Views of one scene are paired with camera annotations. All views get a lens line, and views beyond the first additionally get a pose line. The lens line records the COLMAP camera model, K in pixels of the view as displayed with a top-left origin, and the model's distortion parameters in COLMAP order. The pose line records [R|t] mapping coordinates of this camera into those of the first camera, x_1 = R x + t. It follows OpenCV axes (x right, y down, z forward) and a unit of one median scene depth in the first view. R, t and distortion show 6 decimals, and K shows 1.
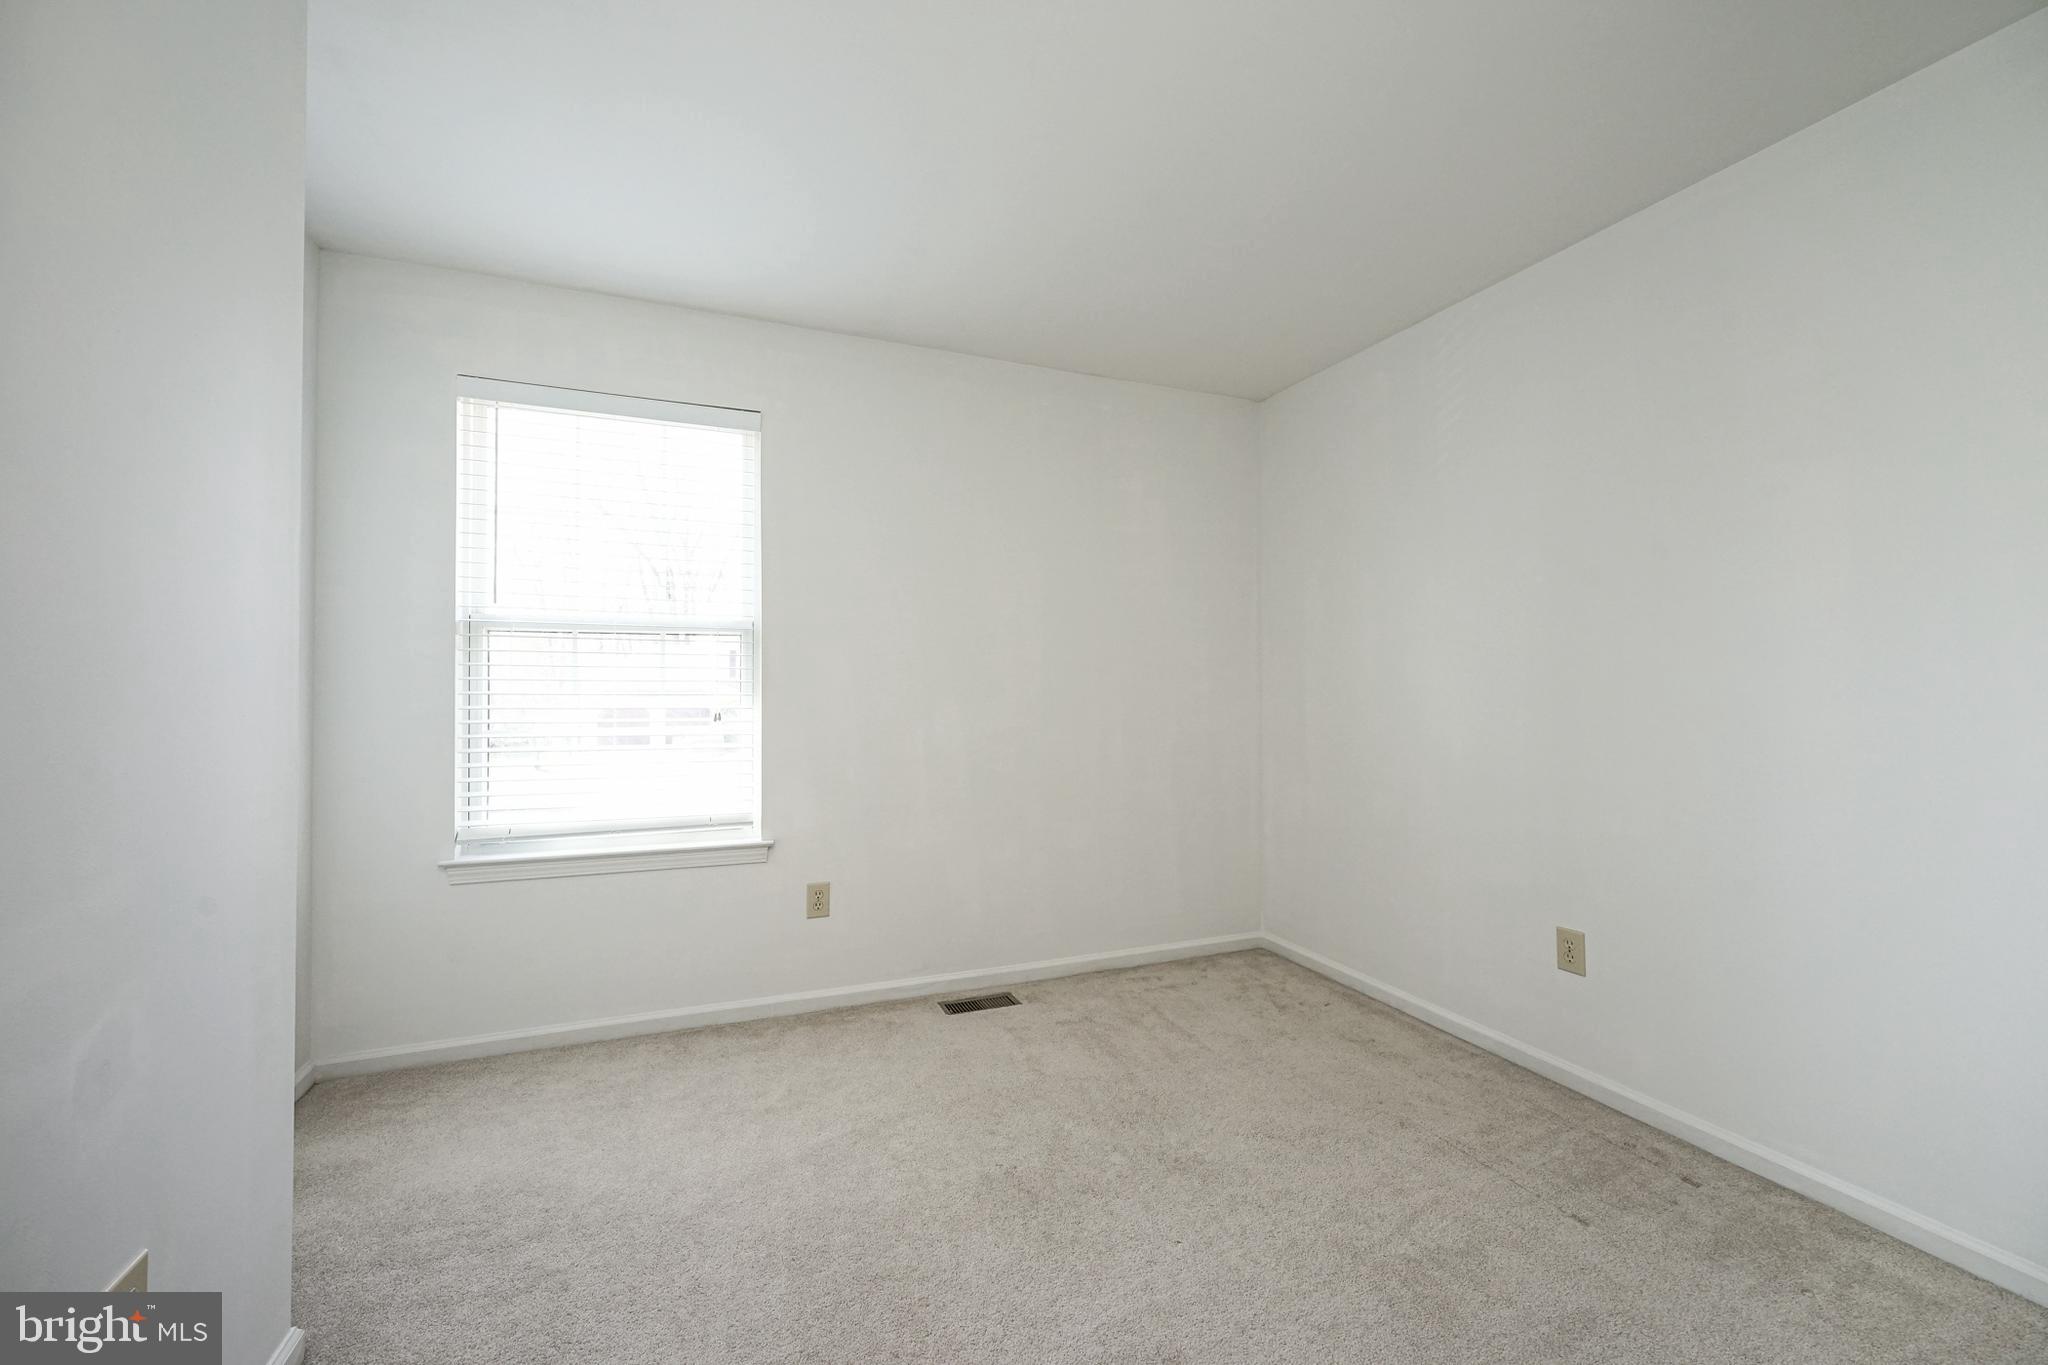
lens RADIAL K [[836.3, 0, 1018.2], [0, 836.3, 676.4], [0, 0, 1]] dist [-0.000552, -0.000286]
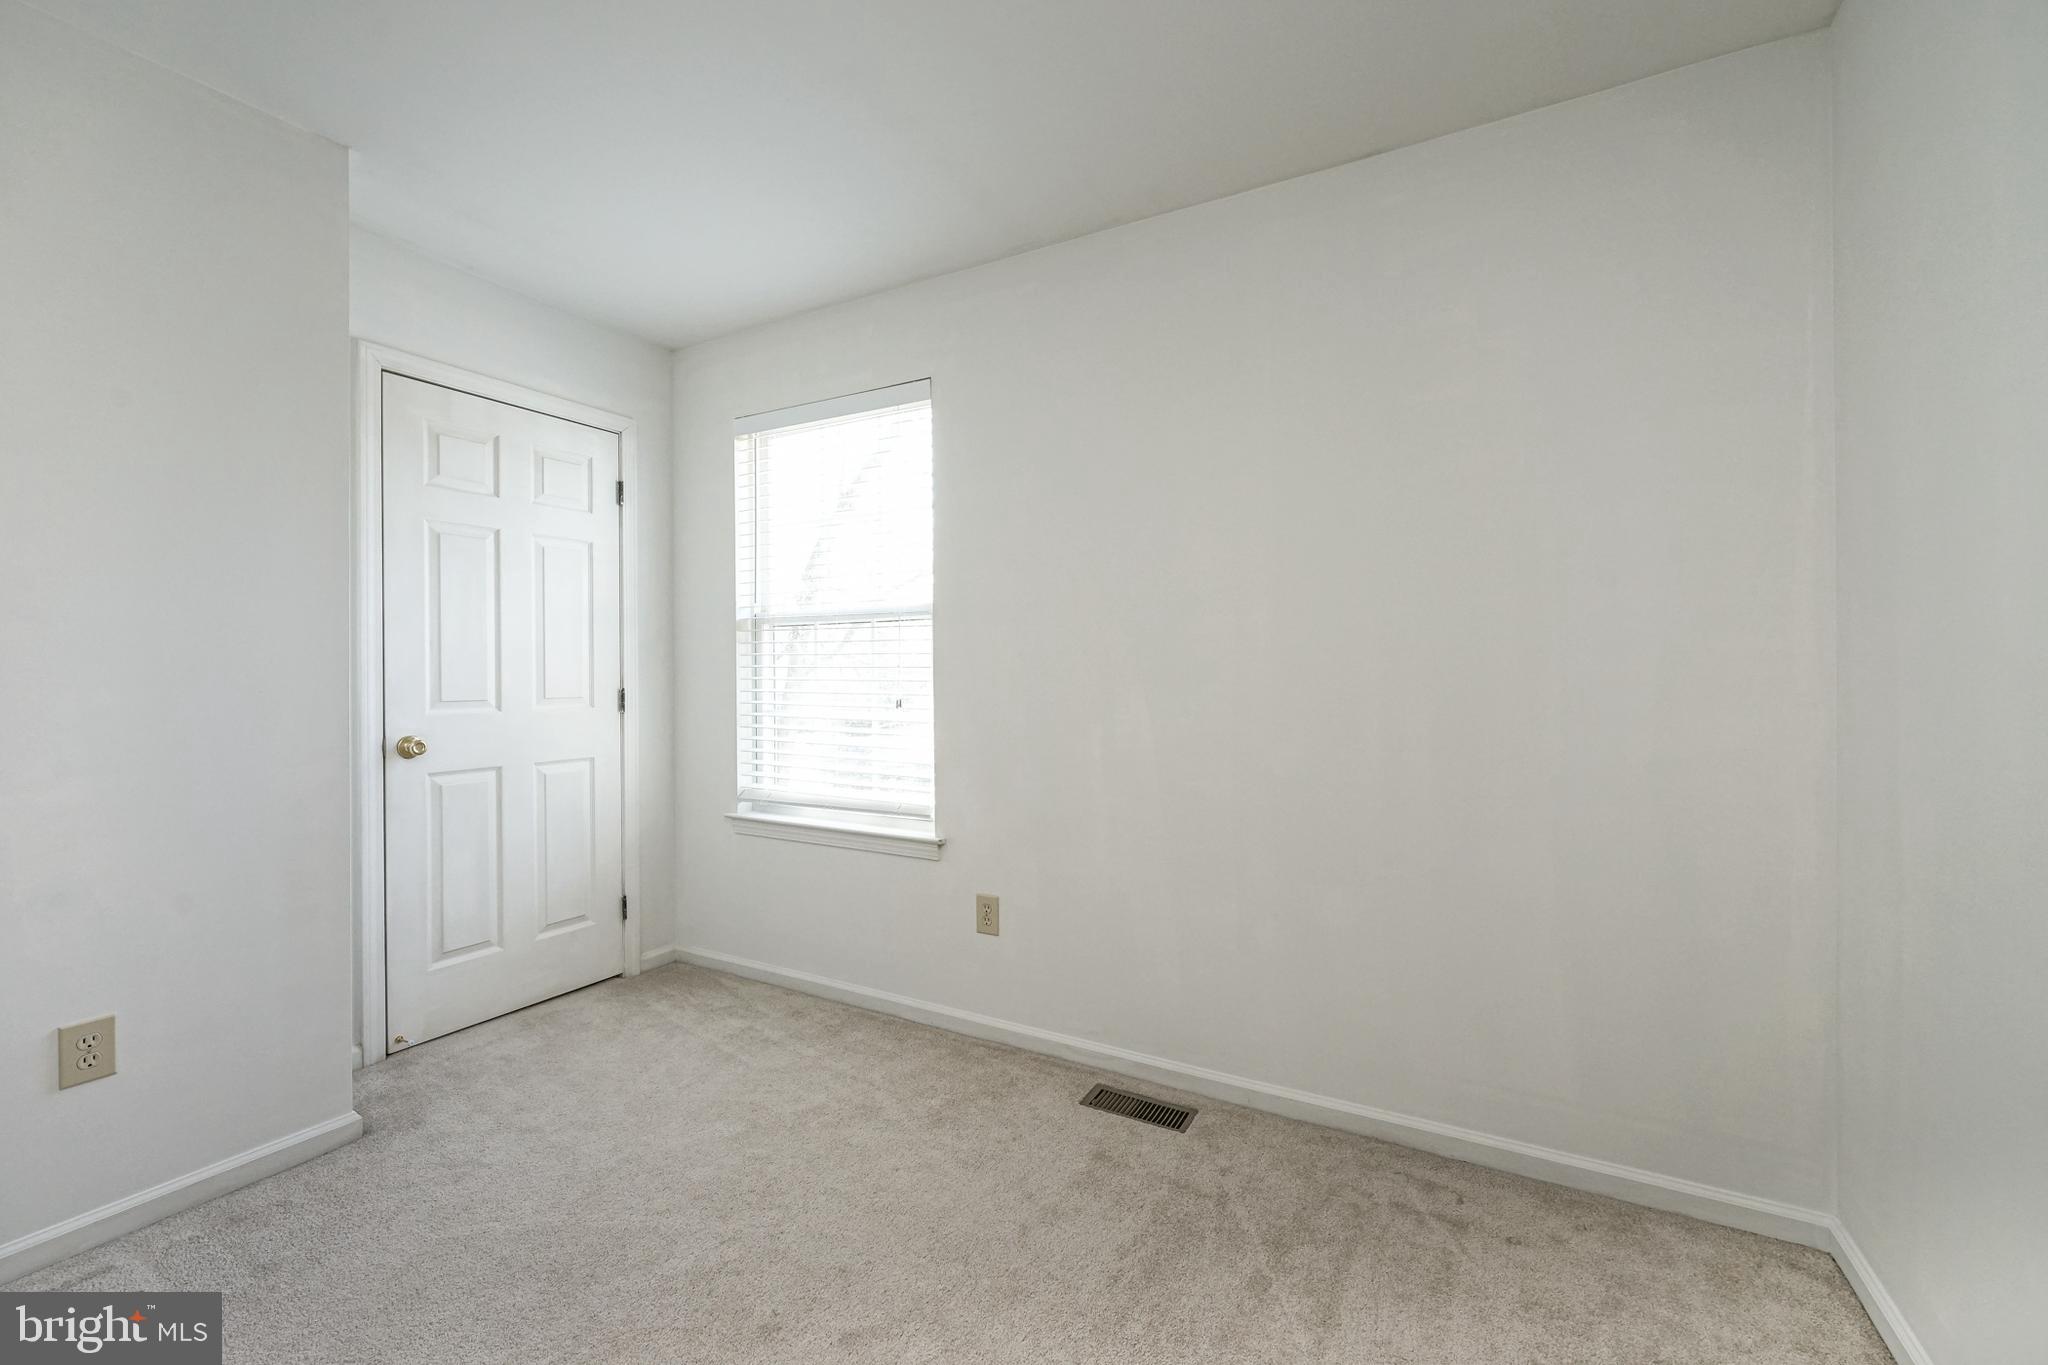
lens RADIAL K [[836.3, 0, 1018.2], [0, 836.3, 676.4], [0, 0, 1]] dist [-0.000552, -0.000286]
pose [[0.611686, 0.000868, -0.791100, 0.498113], [0.015014, 0.999807, 0.012706, 0.006393], [0.790958, -0.019649, 0.611554, 0.514412]]
